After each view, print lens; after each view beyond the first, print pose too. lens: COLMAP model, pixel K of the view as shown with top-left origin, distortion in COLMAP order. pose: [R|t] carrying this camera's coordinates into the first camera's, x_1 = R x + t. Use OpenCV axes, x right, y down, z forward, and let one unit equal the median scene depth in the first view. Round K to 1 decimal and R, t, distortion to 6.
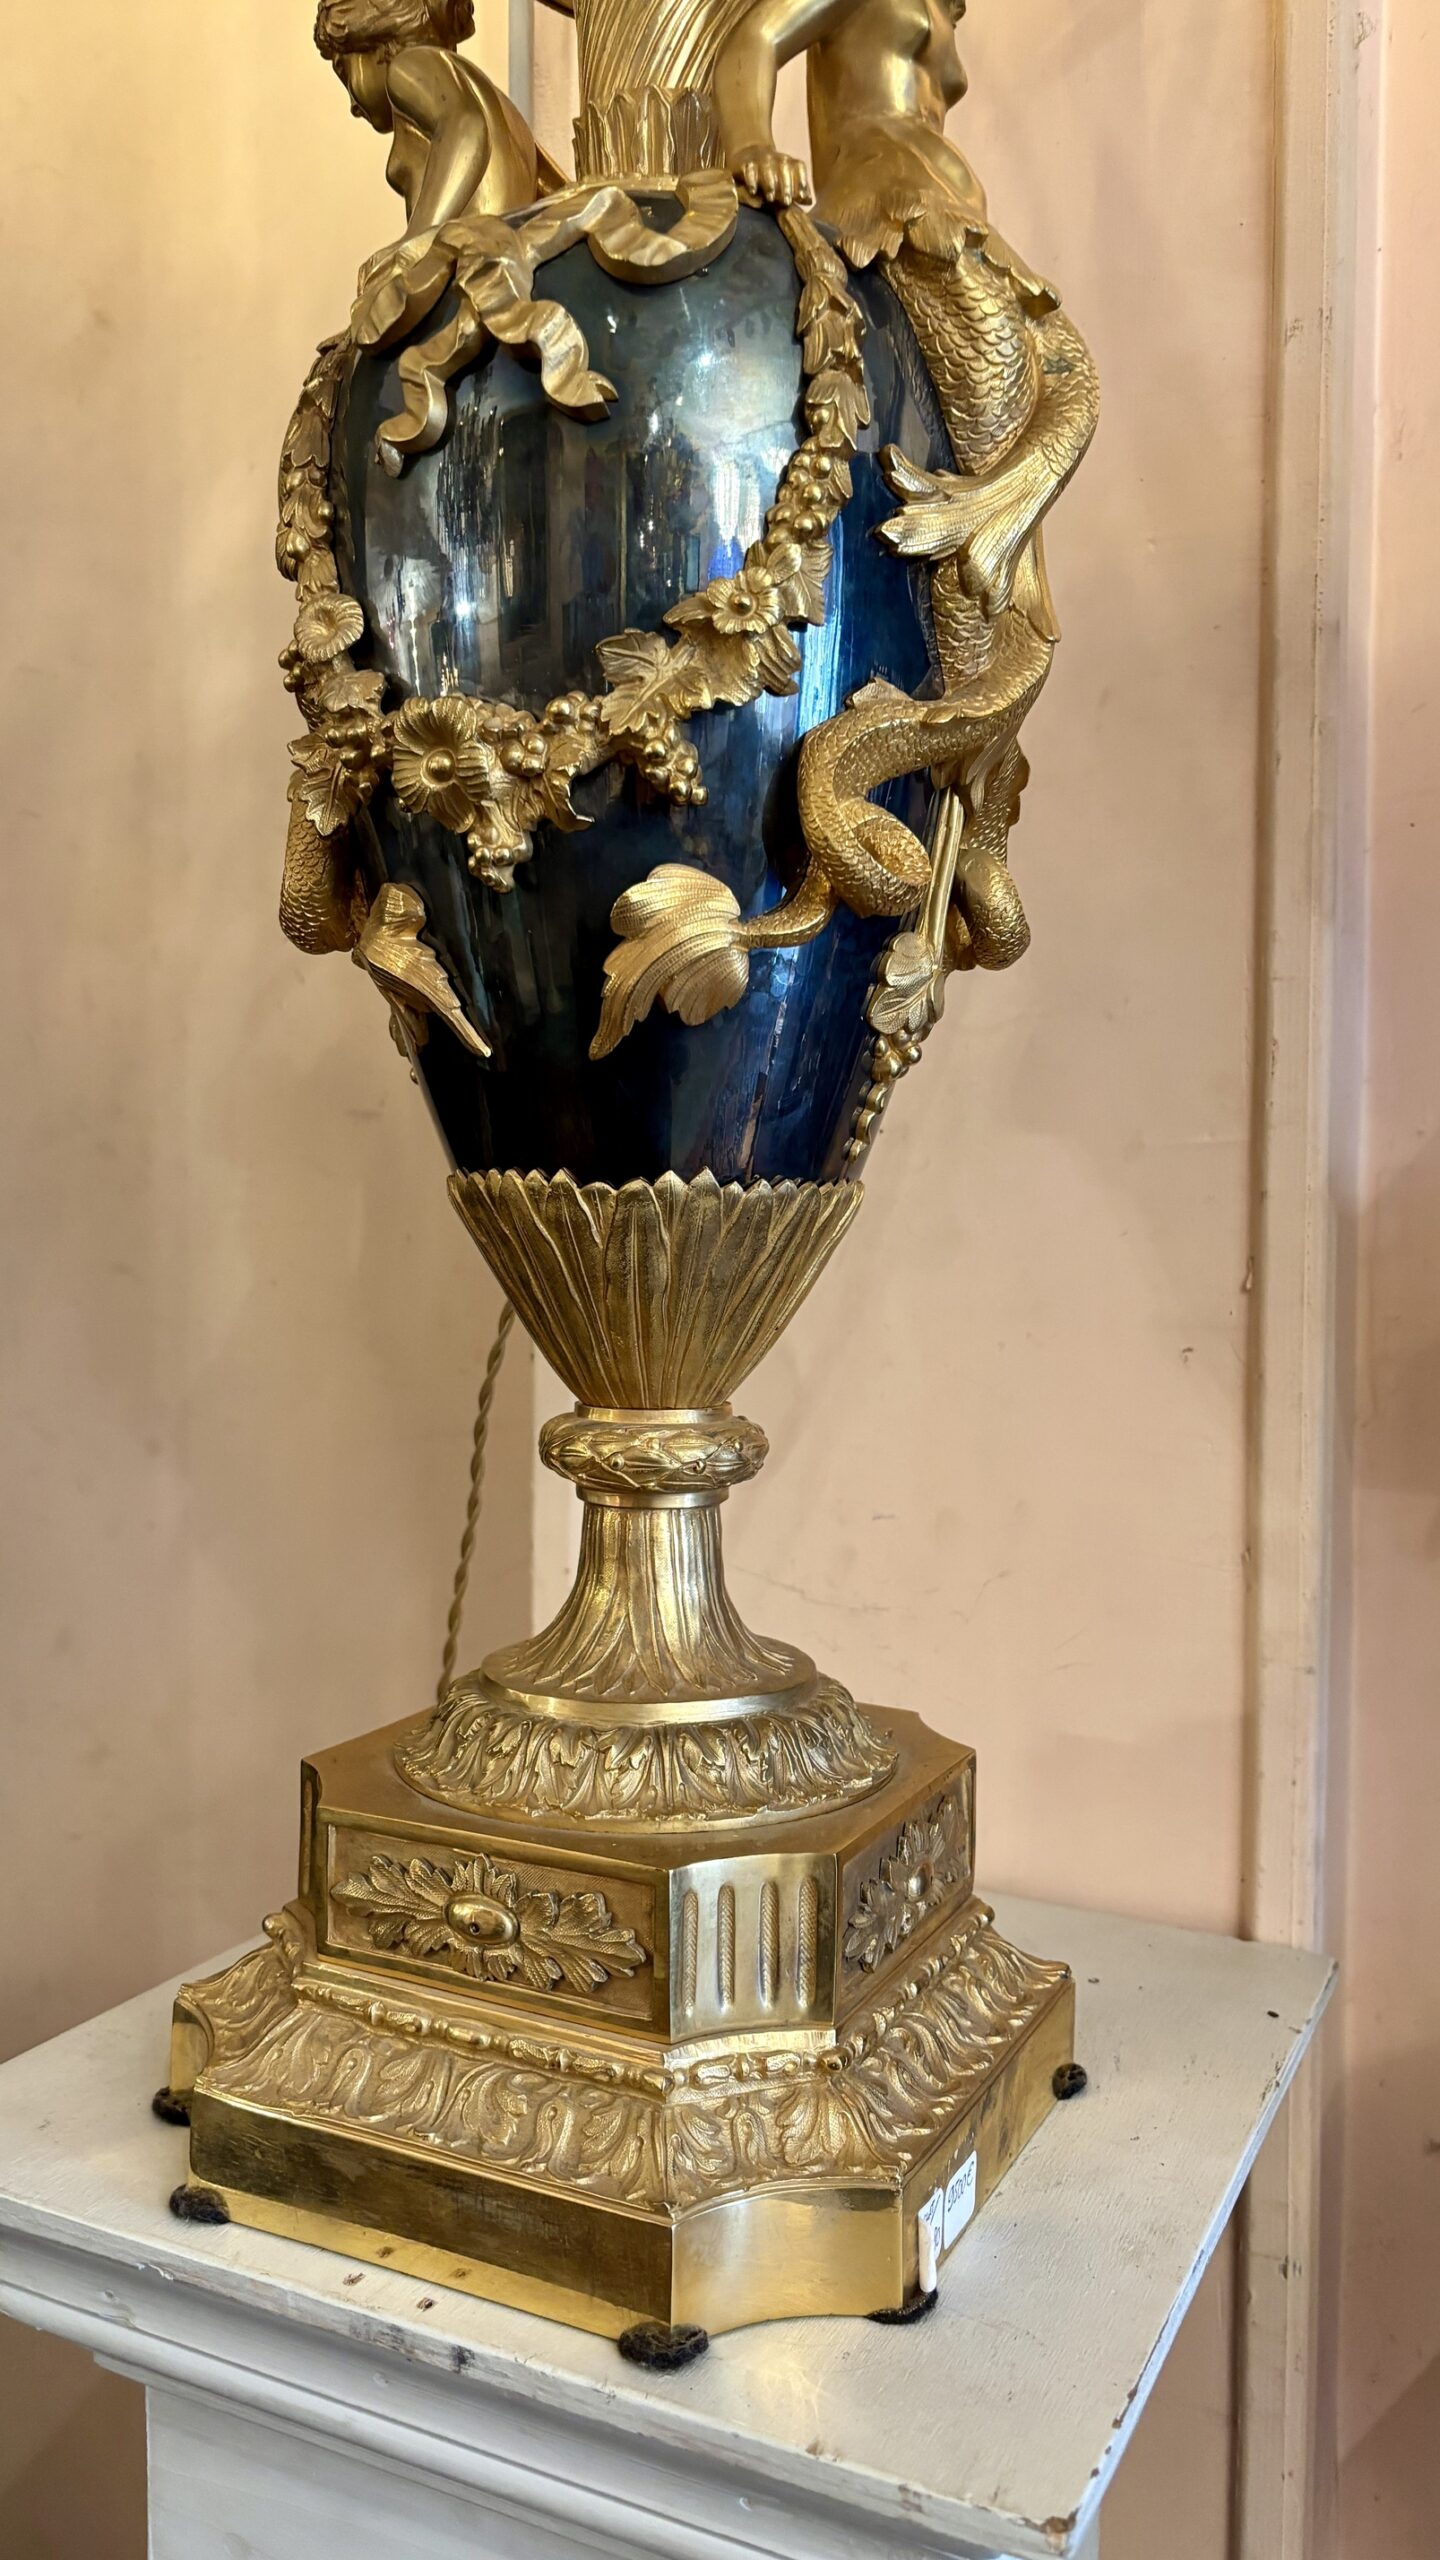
lens RADIAL K [[1923.4, 0, 720.0], [0, 1923.4, 1280.0], [0, 0, 1]] dist [0.007700, -0.001374]
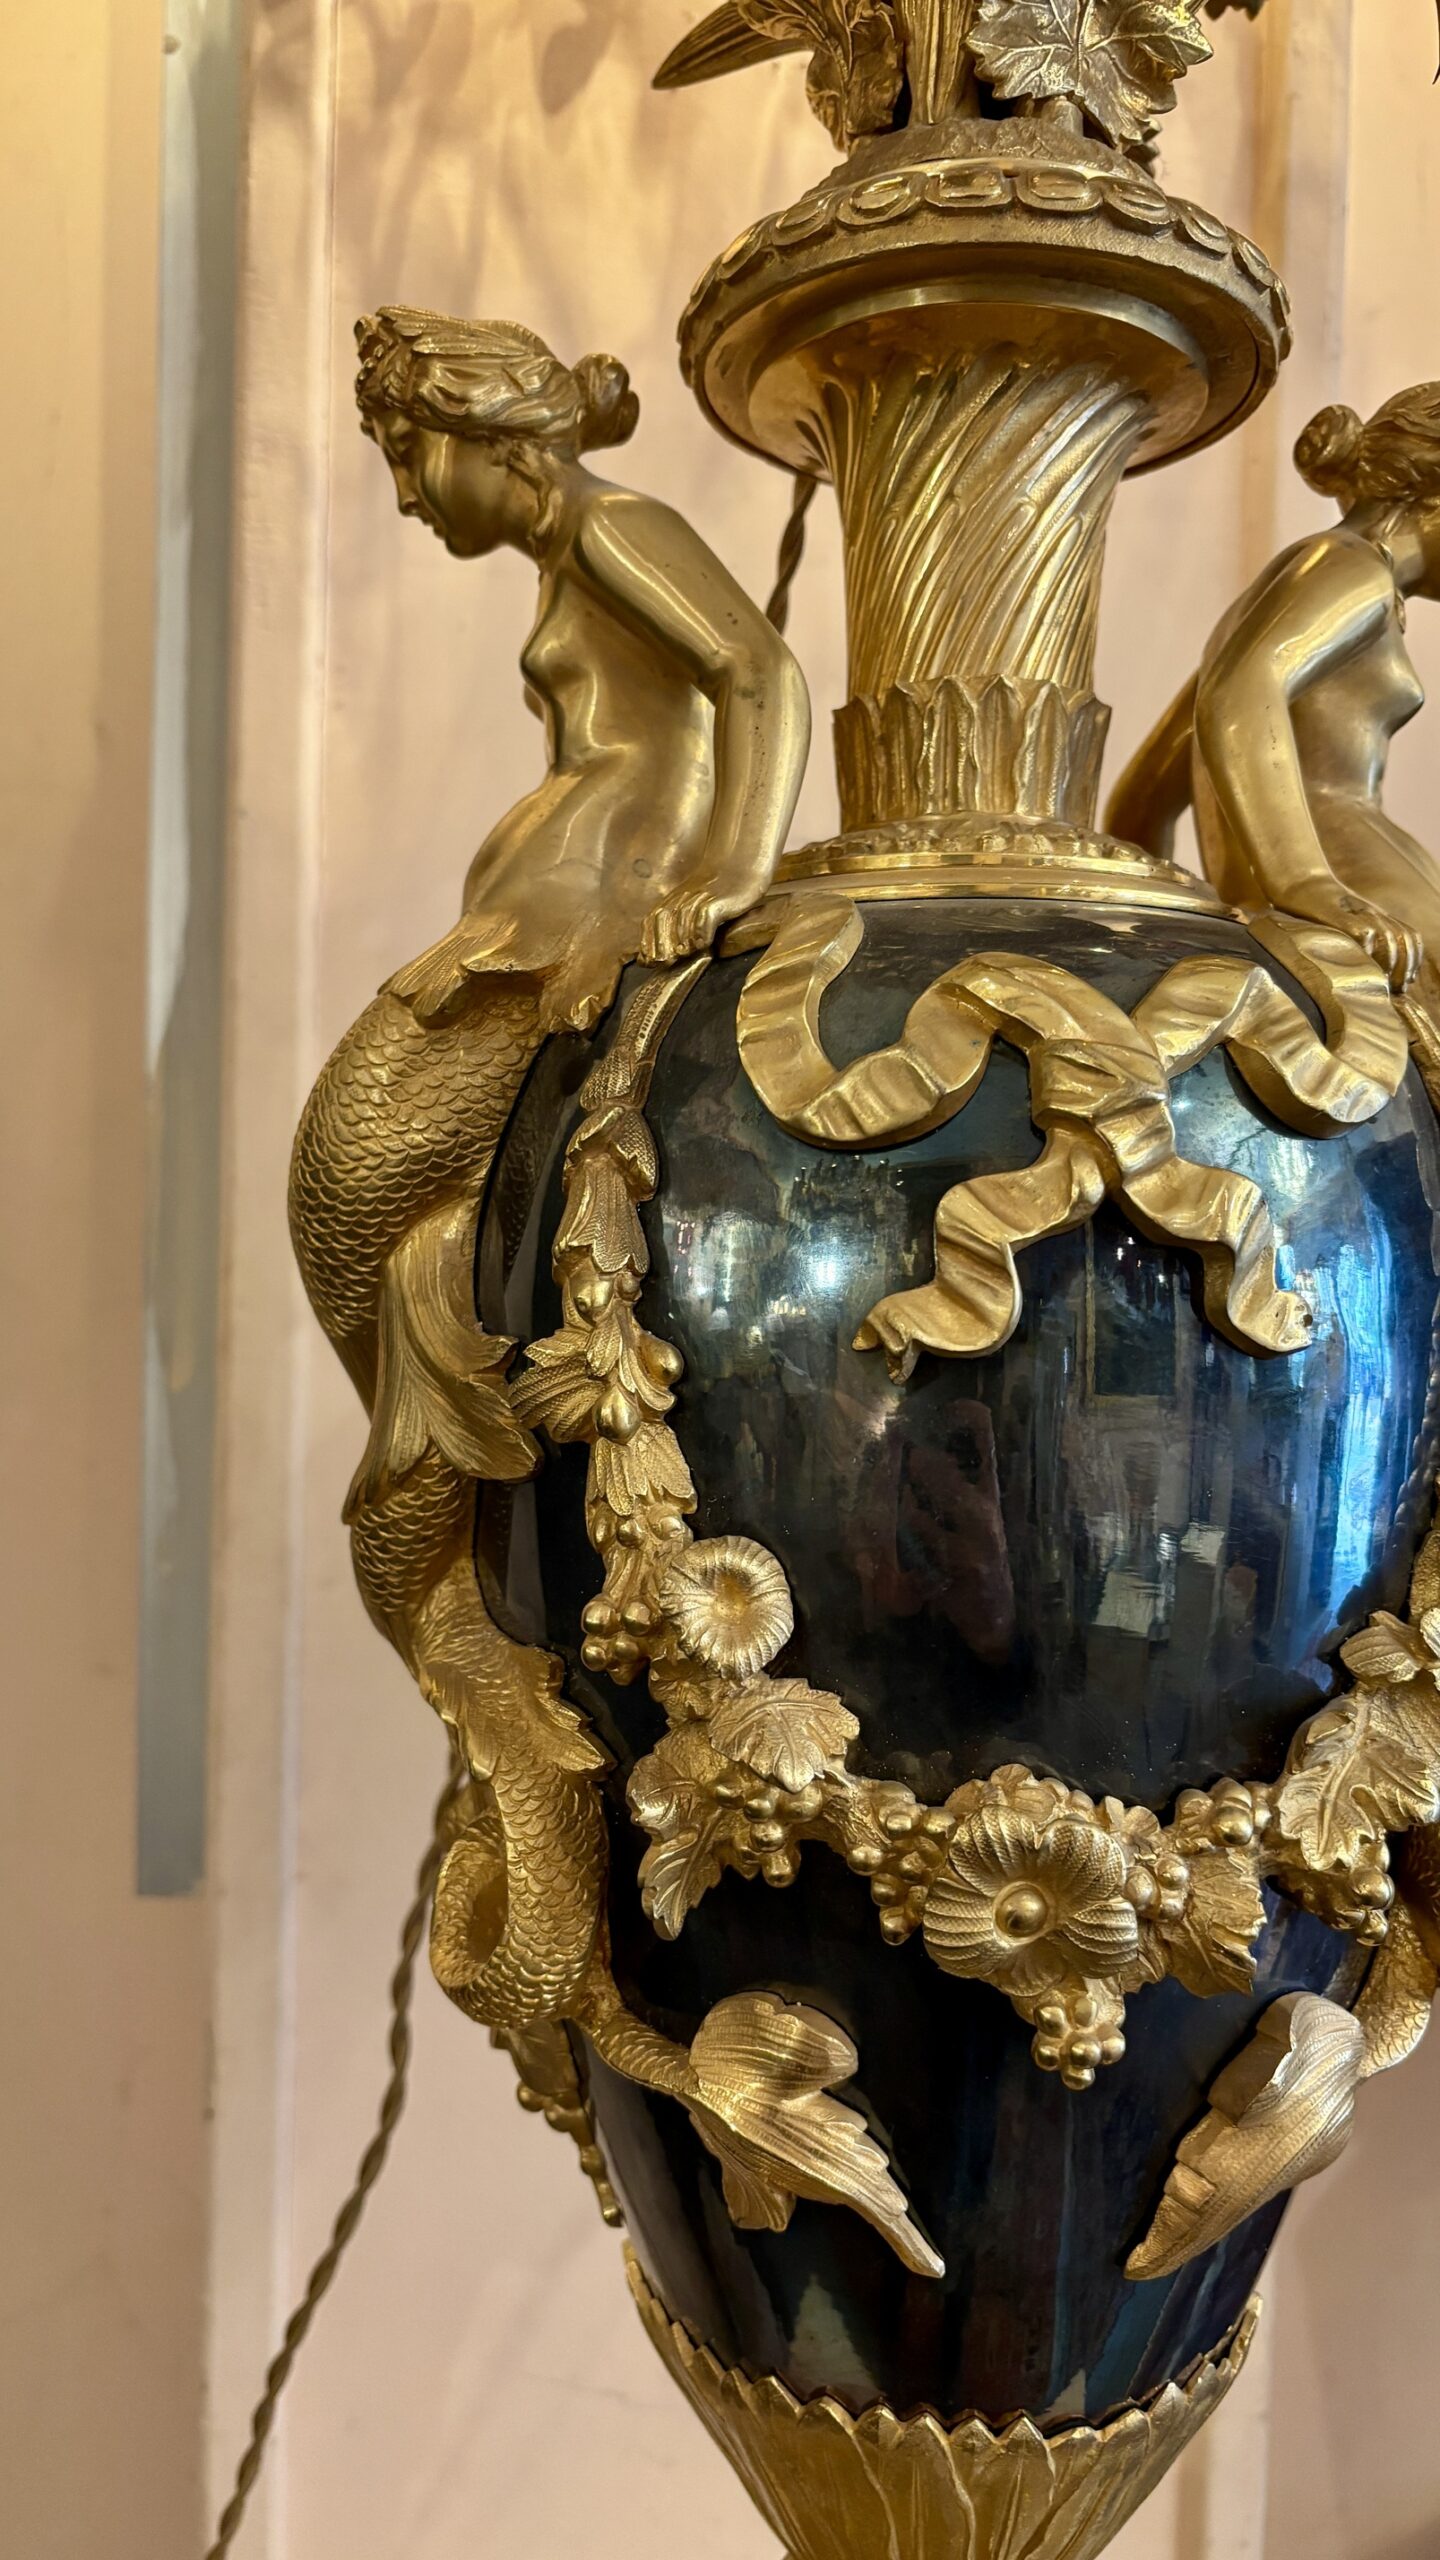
lens RADIAL K [[1923.4, 0, 720.0], [0, 1923.4, 1280.0], [0, 0, 1]] dist [0.007700, -0.001374]
pose [[0.855724, 0.004544, 0.517412, -0.499120], [-0.004141, 0.999990, -0.001933, -0.432025], [-0.517415, -0.000489, 0.855734, 0.512961]]
